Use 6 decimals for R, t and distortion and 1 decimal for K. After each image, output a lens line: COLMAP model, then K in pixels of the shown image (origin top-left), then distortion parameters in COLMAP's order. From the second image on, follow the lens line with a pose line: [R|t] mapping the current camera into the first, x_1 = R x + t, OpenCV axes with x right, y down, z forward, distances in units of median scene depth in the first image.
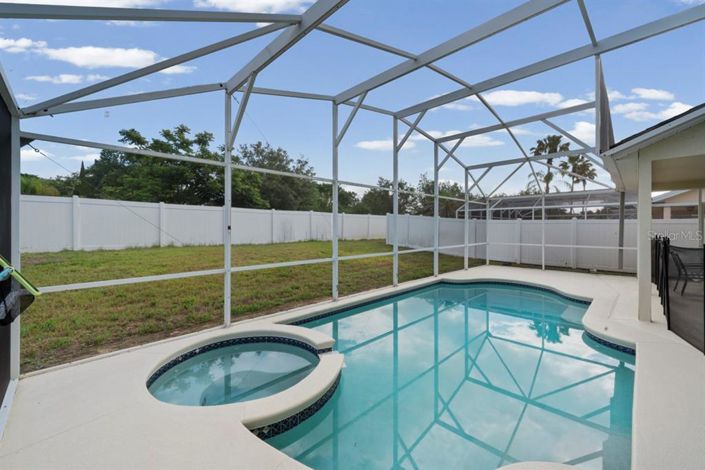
lens RADIAL K [[283.5, 0, 353.5], [0, 283.5, 227.2], [0, 0, 1]] dist [0.000522, 0.000021]
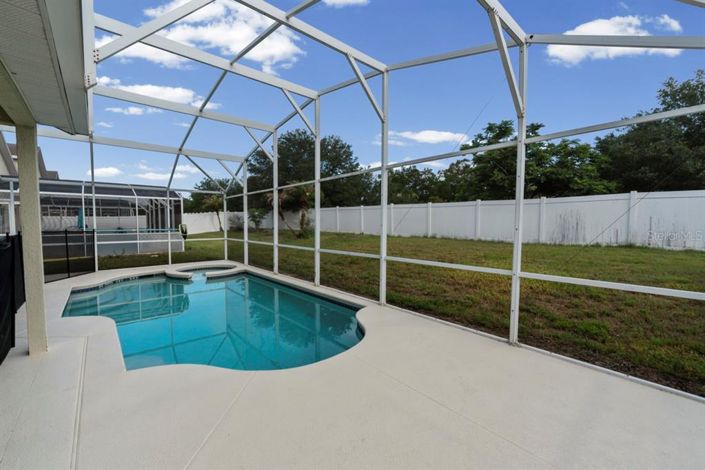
lens RADIAL K [[283.5, 0, 353.5], [0, 283.5, 227.2], [0, 0, 1]] dist [0.000522, 0.000021]
pose [[-0.089679, 0.013099, -0.995885, 0.617583], [0.001292, 0.999914, 0.013036, 0.007060], [0.995970, -0.000117, -0.089688, 0.760820]]
